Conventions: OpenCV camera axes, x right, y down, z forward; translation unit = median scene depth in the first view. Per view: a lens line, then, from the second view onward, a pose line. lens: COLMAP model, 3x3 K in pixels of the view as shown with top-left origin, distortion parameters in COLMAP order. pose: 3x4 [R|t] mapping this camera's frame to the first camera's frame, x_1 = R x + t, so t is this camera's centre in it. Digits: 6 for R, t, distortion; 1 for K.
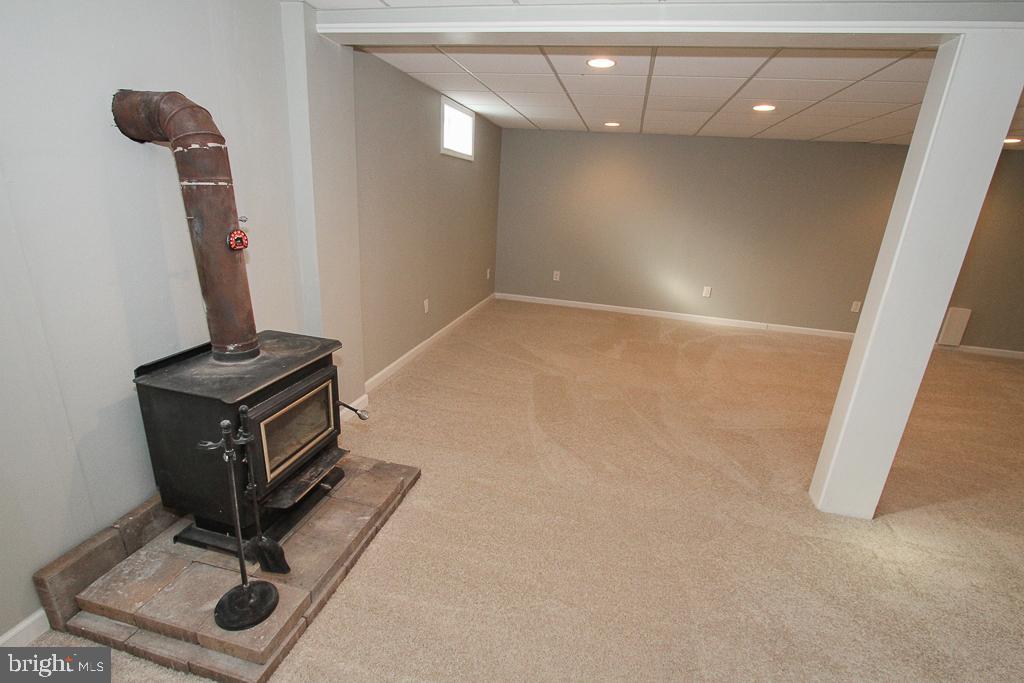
lens RADIAL K [[470.6, 0, 514.7], [0, 470.6, 346.7], [0, 0, 1]] dist [-0.016306, 0.000124]
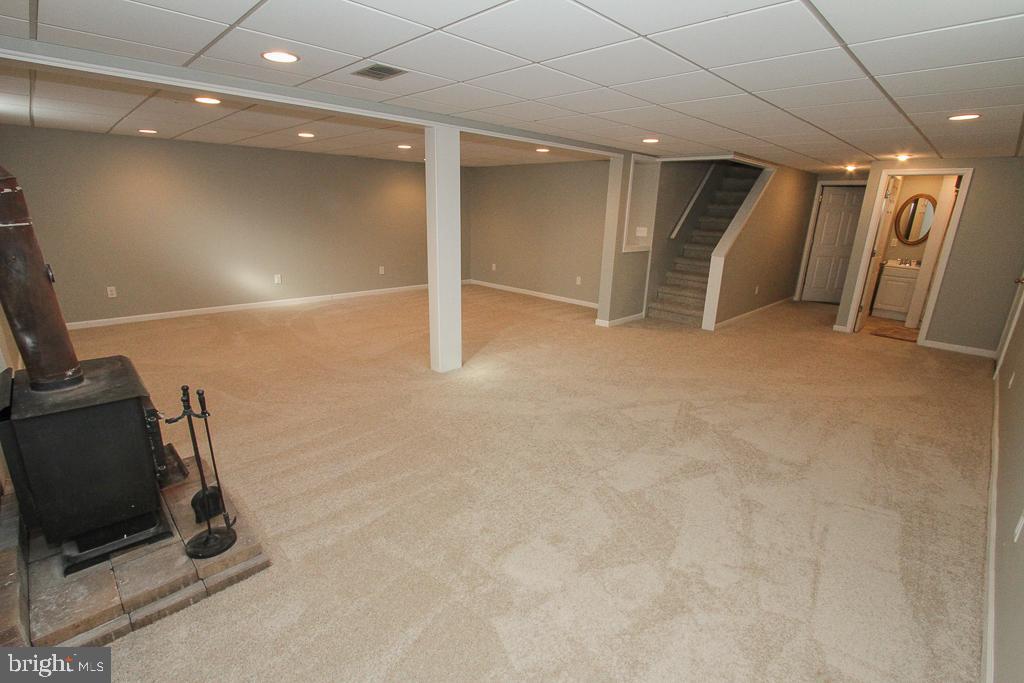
lens RADIAL K [[470.6, 0, 511.1], [0, 470.6, 343.0], [0, 0, 1]] dist [-0.016306, 0.000124]
pose [[0.538102, -0.279950, 0.795031, -0.748910], [0.269855, 0.950803, 0.152155, 0.040896], [-0.798514, 0.132668, 0.587175, -0.373505]]
